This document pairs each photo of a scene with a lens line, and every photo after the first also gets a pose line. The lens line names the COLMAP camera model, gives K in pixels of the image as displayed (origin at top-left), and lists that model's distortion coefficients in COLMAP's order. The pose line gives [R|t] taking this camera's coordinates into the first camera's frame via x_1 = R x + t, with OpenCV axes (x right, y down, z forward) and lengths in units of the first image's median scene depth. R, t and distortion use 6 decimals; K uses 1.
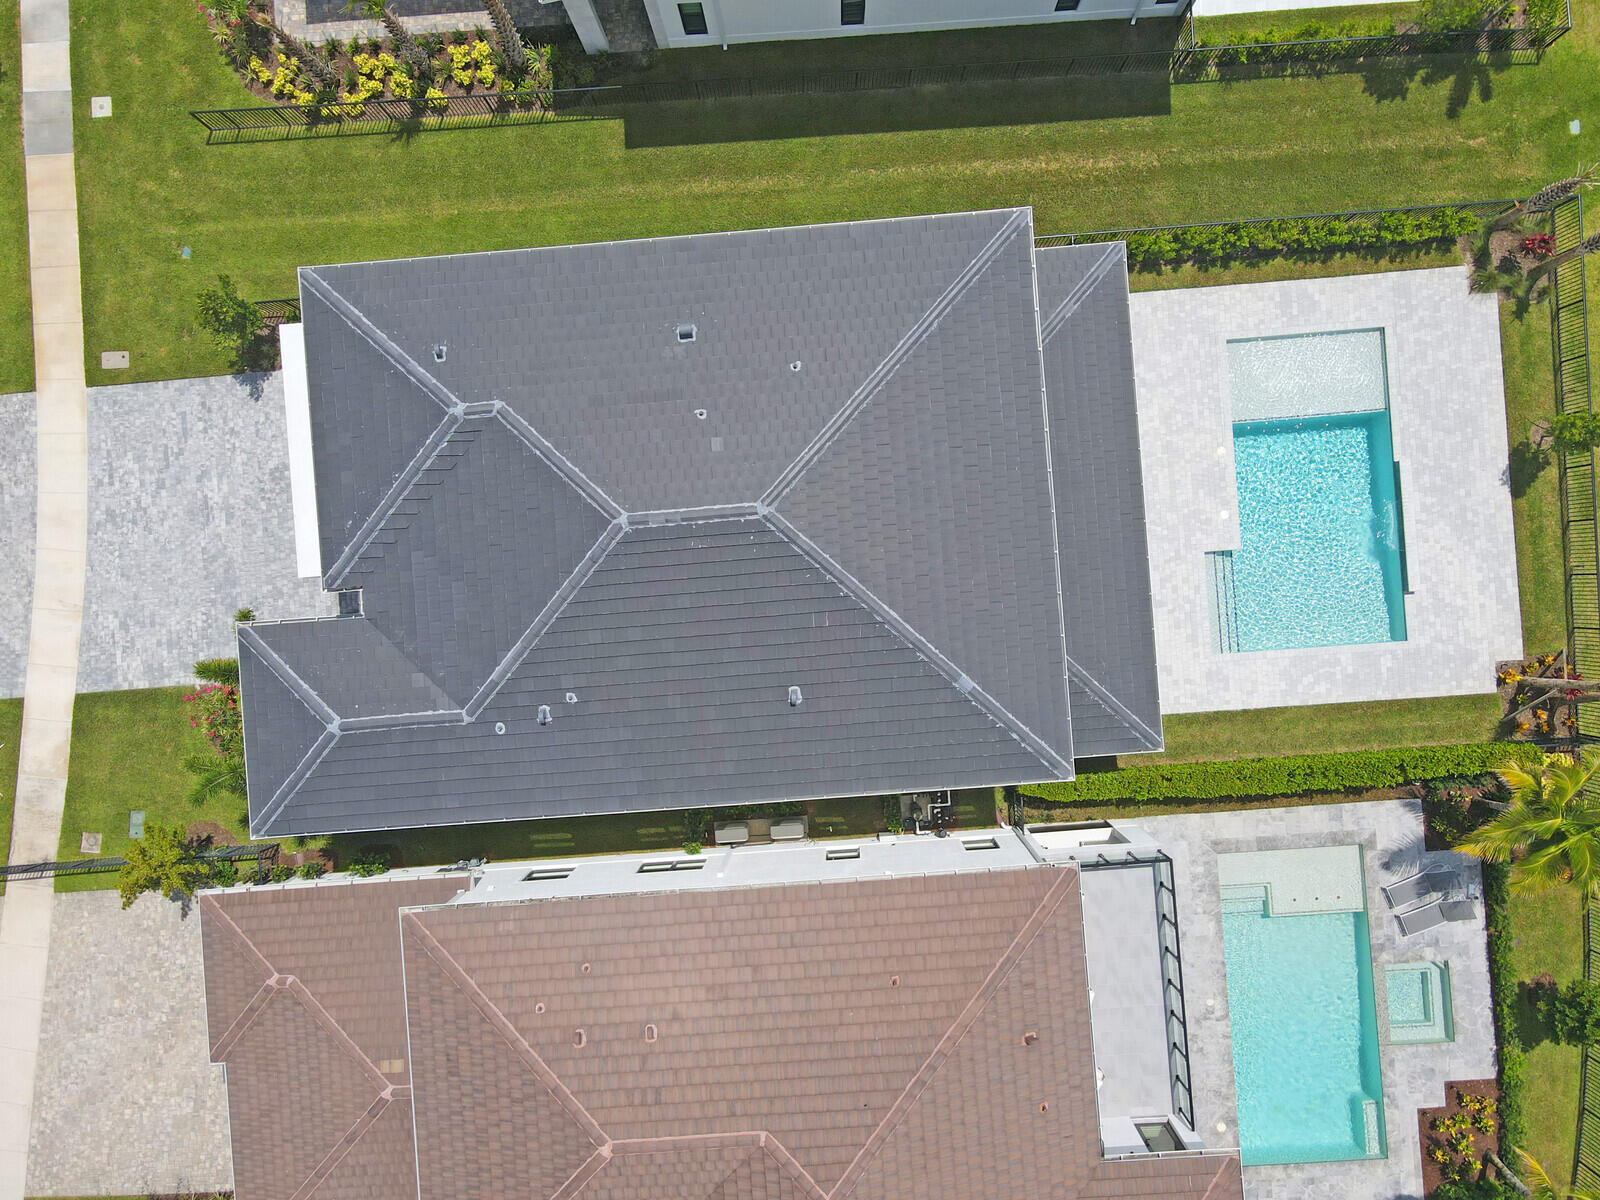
lens RADIAL K [[1170.4, 0, 800.0], [0, 1170.4, 600.0], [0, 0, 1]] dist [0.006274, 0.007522]
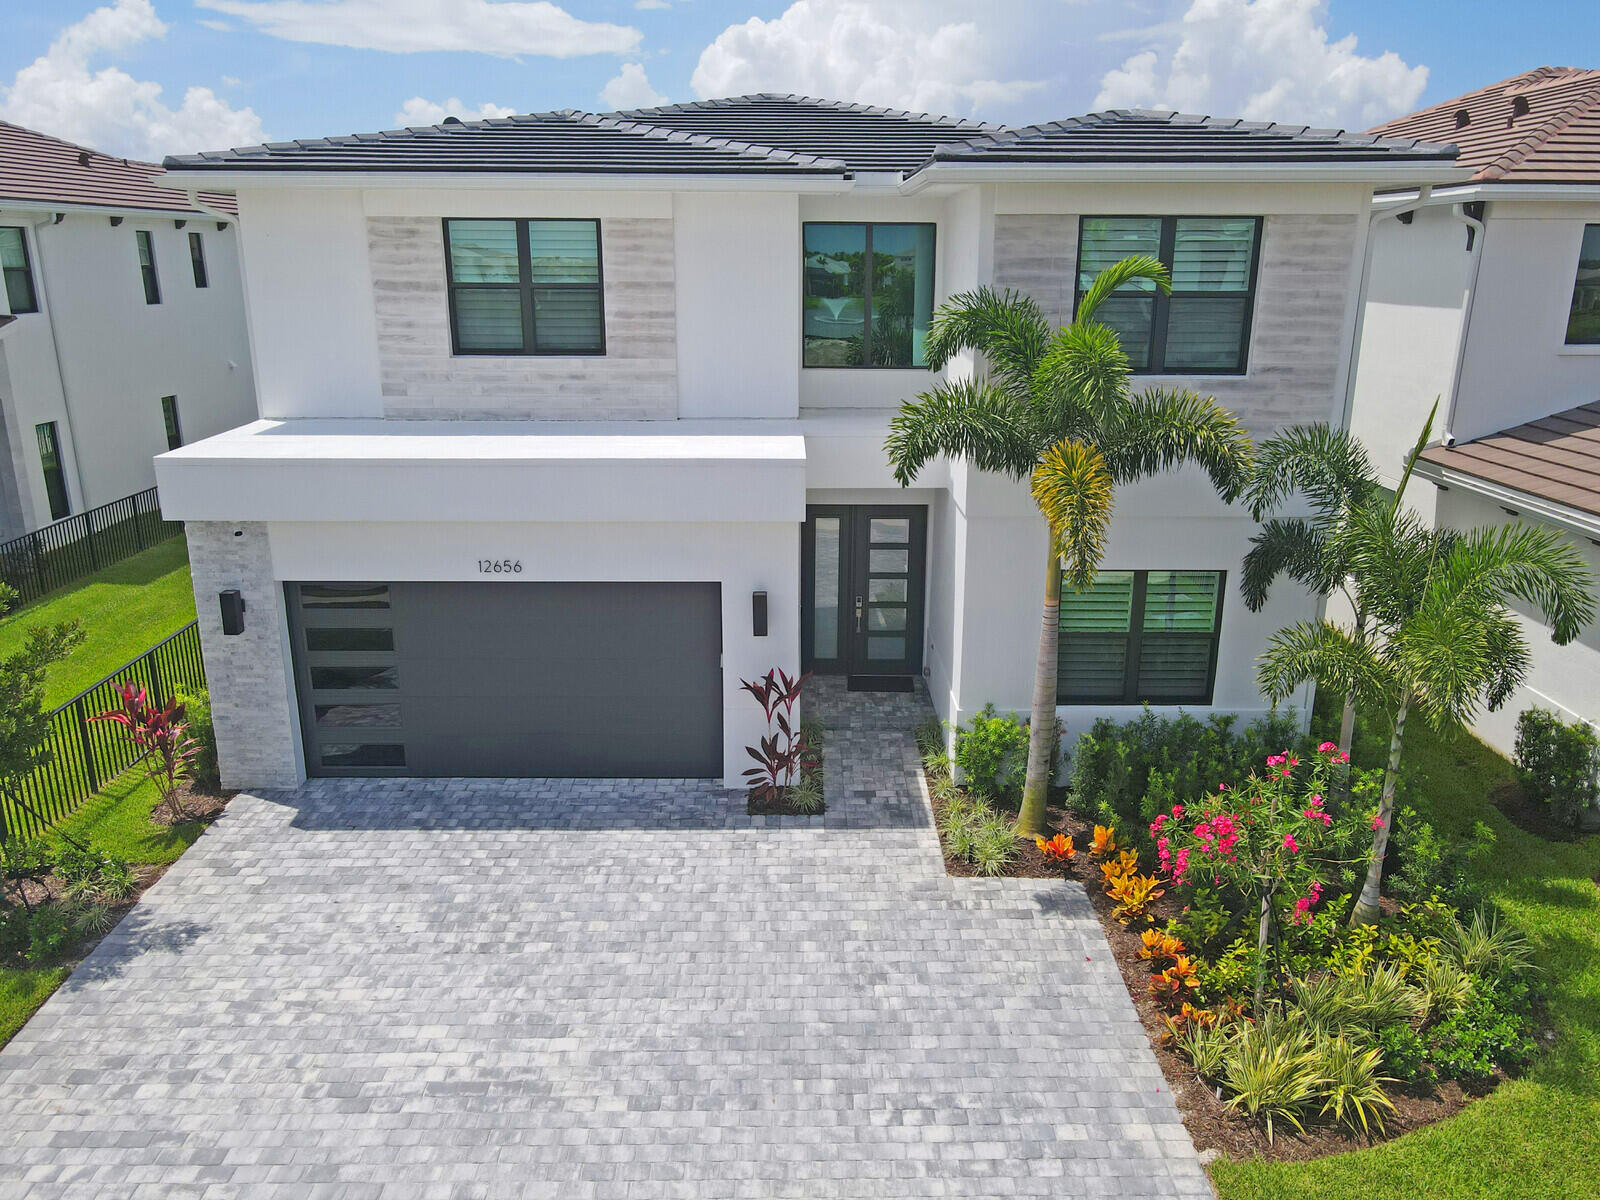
lens RADIAL K [[1170.4, 0, 800.0], [0, 1170.4, 600.0], [0, 0, 1]] dist [0.006274, 0.007522]
pose [[0.070967, -0.261419, 0.962613, -0.732585], [0.997428, 0.028321, -0.065842, 0.004699], [-0.010049, 0.964810, 0.262756, 0.846628]]
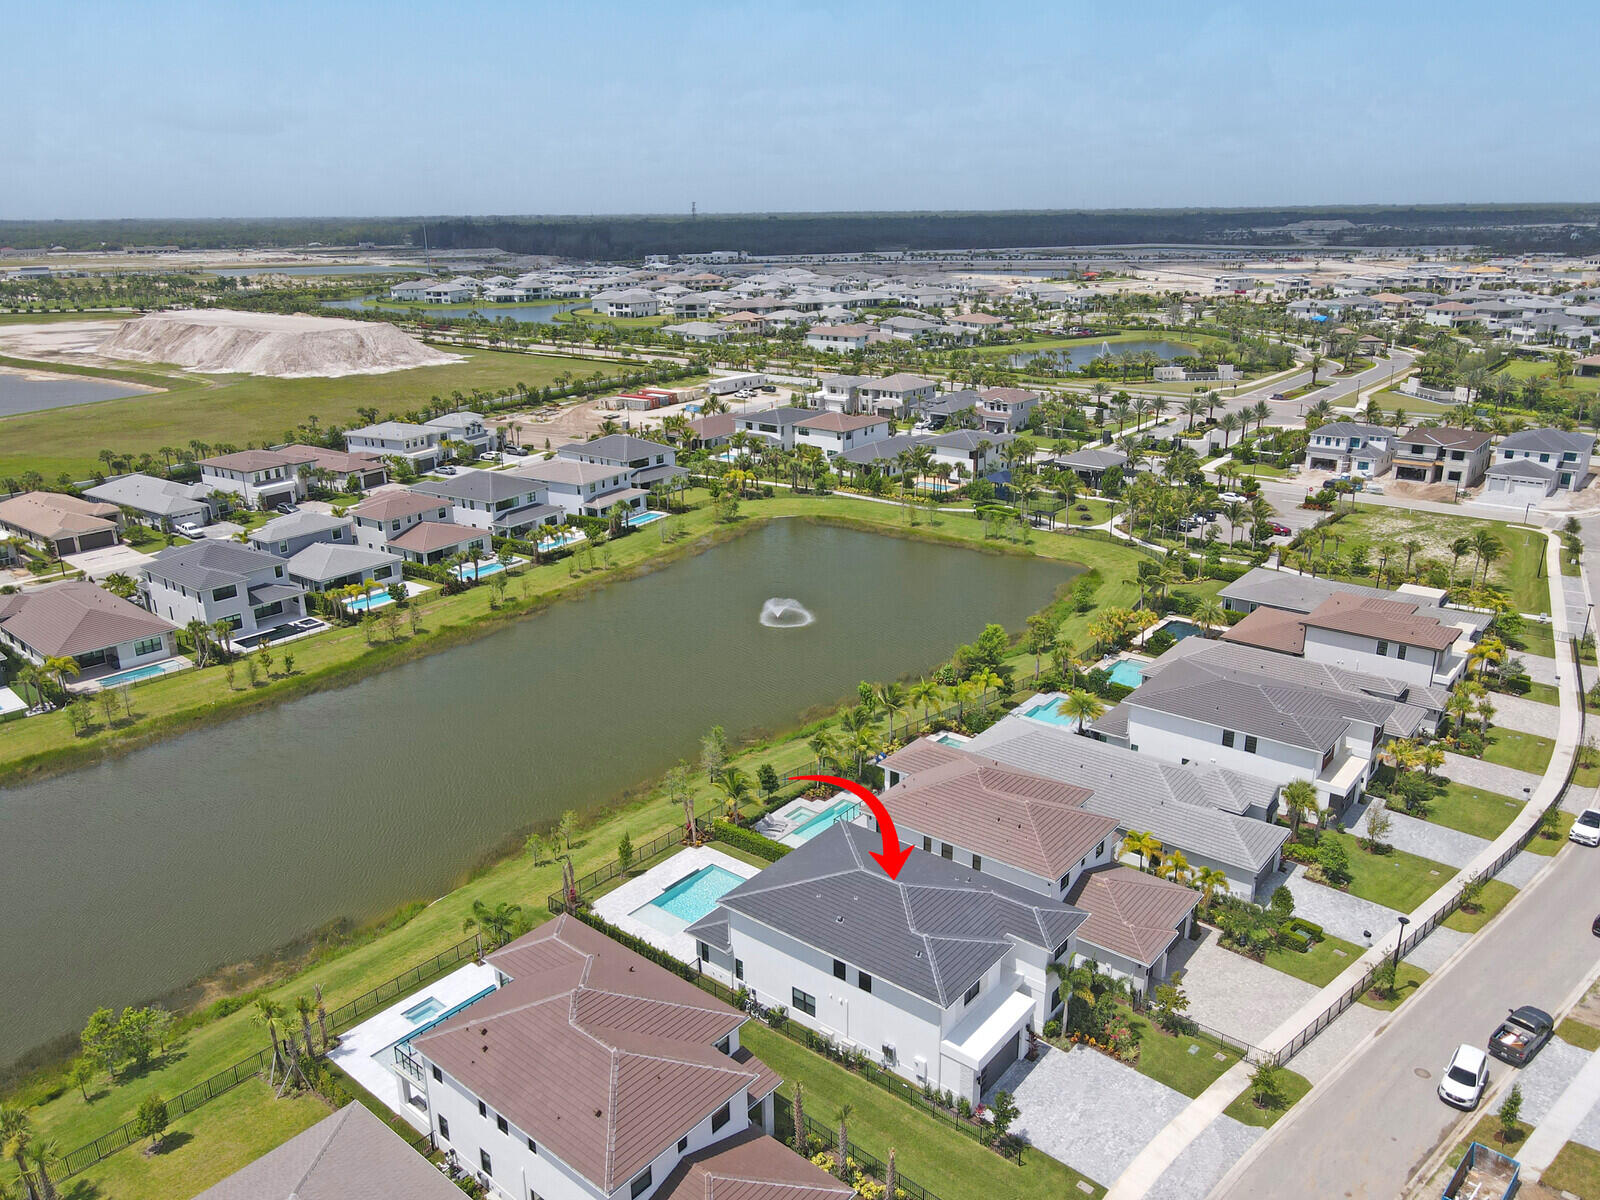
lens RADIAL K [[1157.0, 0, 822.2], [0, 1157.0, 596.5], [0, 0, 1]] dist [0.002835, 0.001685]
pose [[-0.738099, -0.176574, 0.651177, -1.289367], [0.674300, -0.225968, 0.703035, -1.514747], [0.023007, 0.957998, 0.285851, -0.351351]]
